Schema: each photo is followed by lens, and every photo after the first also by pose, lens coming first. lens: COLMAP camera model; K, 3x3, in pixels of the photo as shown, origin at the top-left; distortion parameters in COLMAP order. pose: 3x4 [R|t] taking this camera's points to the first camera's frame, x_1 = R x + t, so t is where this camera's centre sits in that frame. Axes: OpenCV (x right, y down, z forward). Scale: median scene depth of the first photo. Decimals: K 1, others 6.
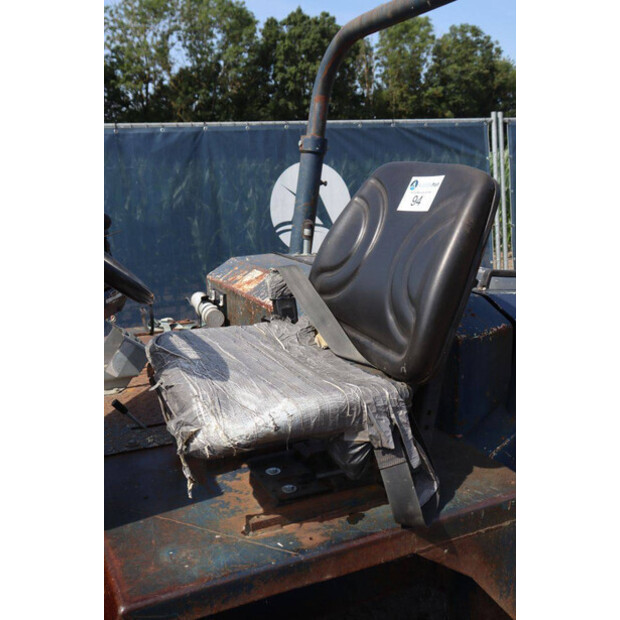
lens RADIAL K [[674.3, 0, 320.3], [0, 674.3, 309.4], [0, 0, 1]] dist [-0.009291, 0.000000]
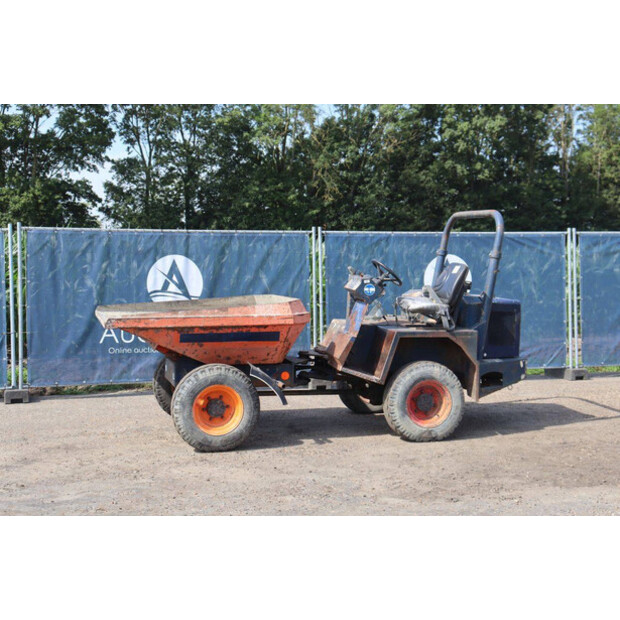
lens RADIAL K [[922.9, 0, 326.7], [0, 922.9, 314.6], [0, 0, 1]] dist [0.095233, 0.000000]
pose [[0.982487, 0.061436, -0.175912, 0.005317], [-0.083608, 0.989060, -0.121535, 0.012998], [0.166521, 0.134115, 0.976875, -0.070379]]
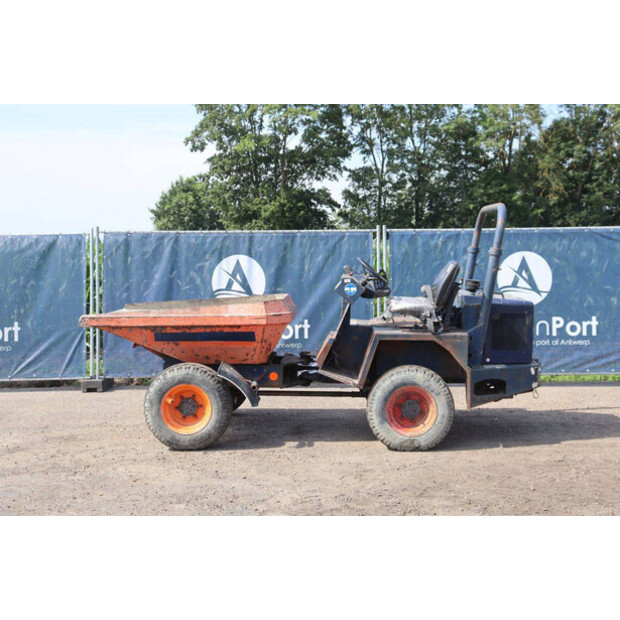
lens RADIAL K [[855.5, 0, 316.1], [0, 855.5, 311.2], [0, 0, 1]] dist [0.078649, 0.000000]
pose [[0.892881, 0.070799, -0.444693, 0.024161], [-0.123246, 0.988276, -0.090118, 0.009310], [0.433099, 0.135272, 0.891138, -0.055919]]
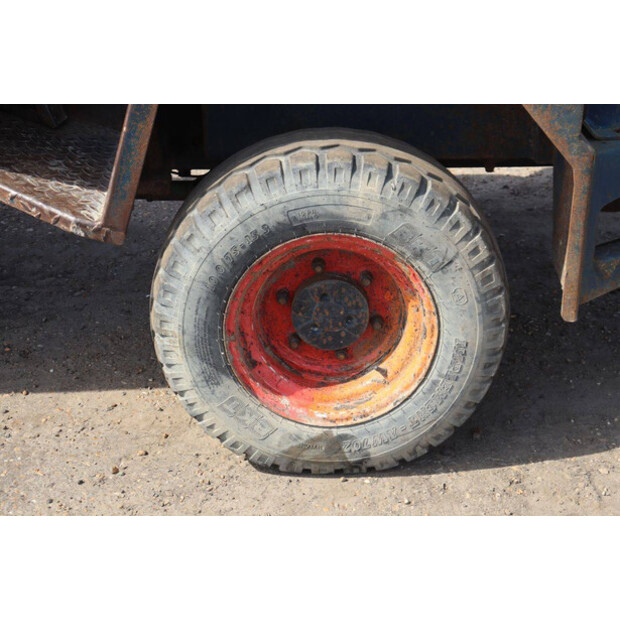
lens RADIAL K [[1153.2, 0, 311.2], [0, 1153.2, 312.7], [0, 0, 1]] dist [0.243123, 0.000000]
pose [[0.909049, 0.203591, -0.363567, 0.008211], [-0.102809, 0.955124, 0.277794, 0.003425], [0.403808, -0.215150, 0.889185, -0.008826]]
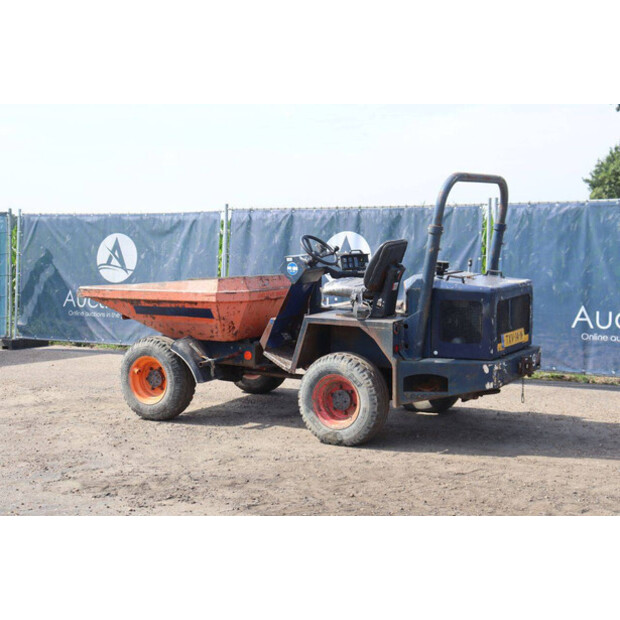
lens RADIAL K [[922.9, 0, 304.3], [0, 922.9, 311.1], [0, 0, 1]] dist [0.095233, 0.000000]
pose [[0.549219, 0.114331, -0.827821, 0.056563], [-0.184402, 0.982760, 0.013388, 0.002832], [0.815080, 0.145299, 0.560833, -0.030888]]
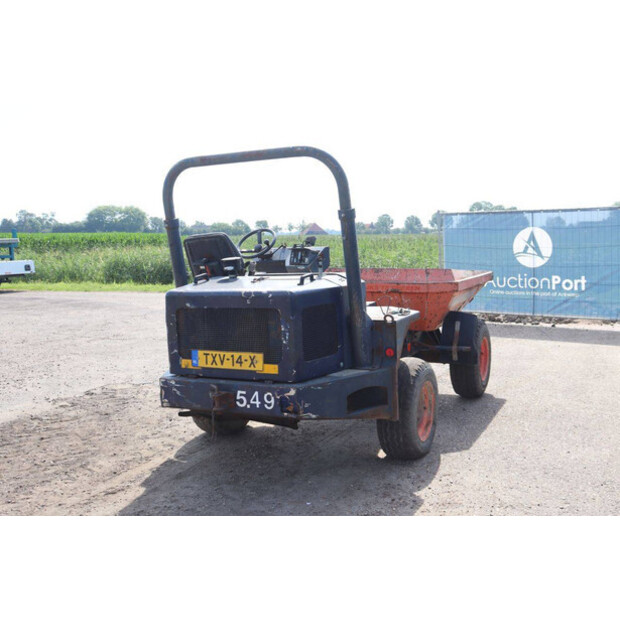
lens RADIAL K [[674.3, 0, 313.8], [0, 674.3, 309.3], [0, 0, 1]] dist [-0.009291, 0.000000]
pose [[-0.775258, 0.128289, -0.618479, 0.026918], [-0.068769, 0.956194, 0.284542, -0.012001], [0.627890, 0.263126, -0.732475, 0.055084]]
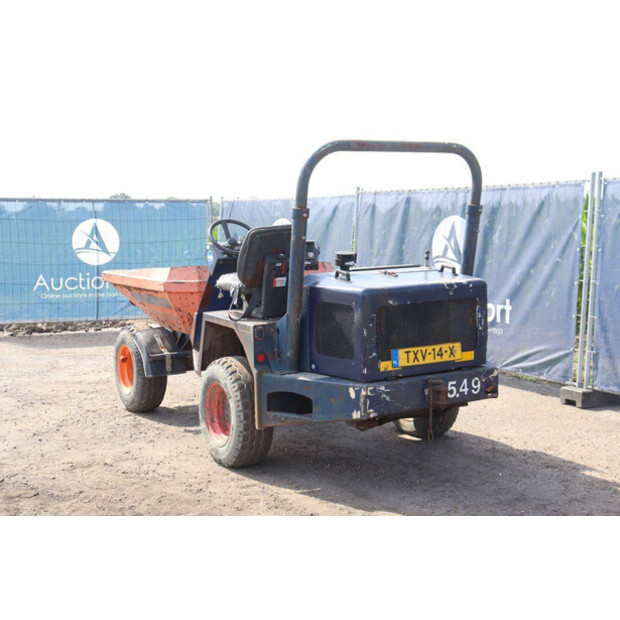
lens RADIAL K [[844.8, 0, 309.7], [0, 844.8, 311.1], [0, 0, 1]] dist [0.083096, 0.000000]
pose [[0.091140, 0.151901, -0.984185, 0.054468], [-0.194916, 0.971903, 0.131956, -0.004910], [0.976576, 0.179807, 0.118187, 0.009681]]
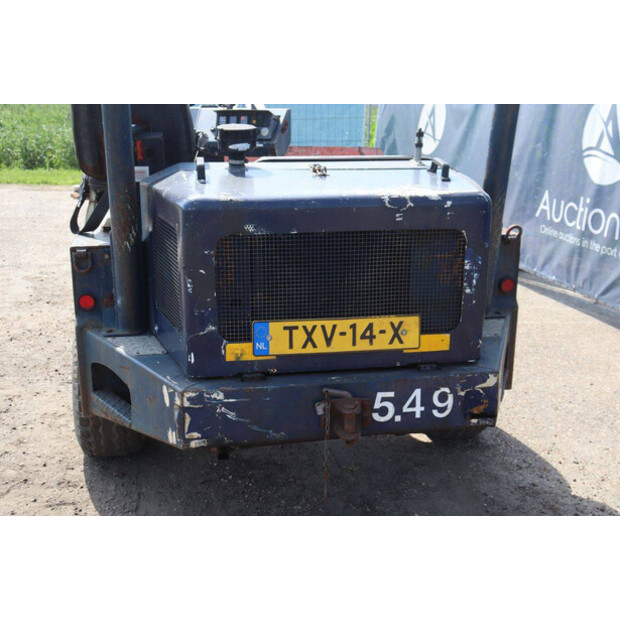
lens RADIAL K [[753.7, 0, 309.8], [0, 753.7, 301.8], [0, 0, 1]] dist [0.025480, 0.000000]
pose [[-0.253772, 0.282187, -0.925187, 0.027209], [-0.200507, 0.920376, 0.335717, -0.005546], [0.946254, 0.270702, -0.176985, 0.025785]]
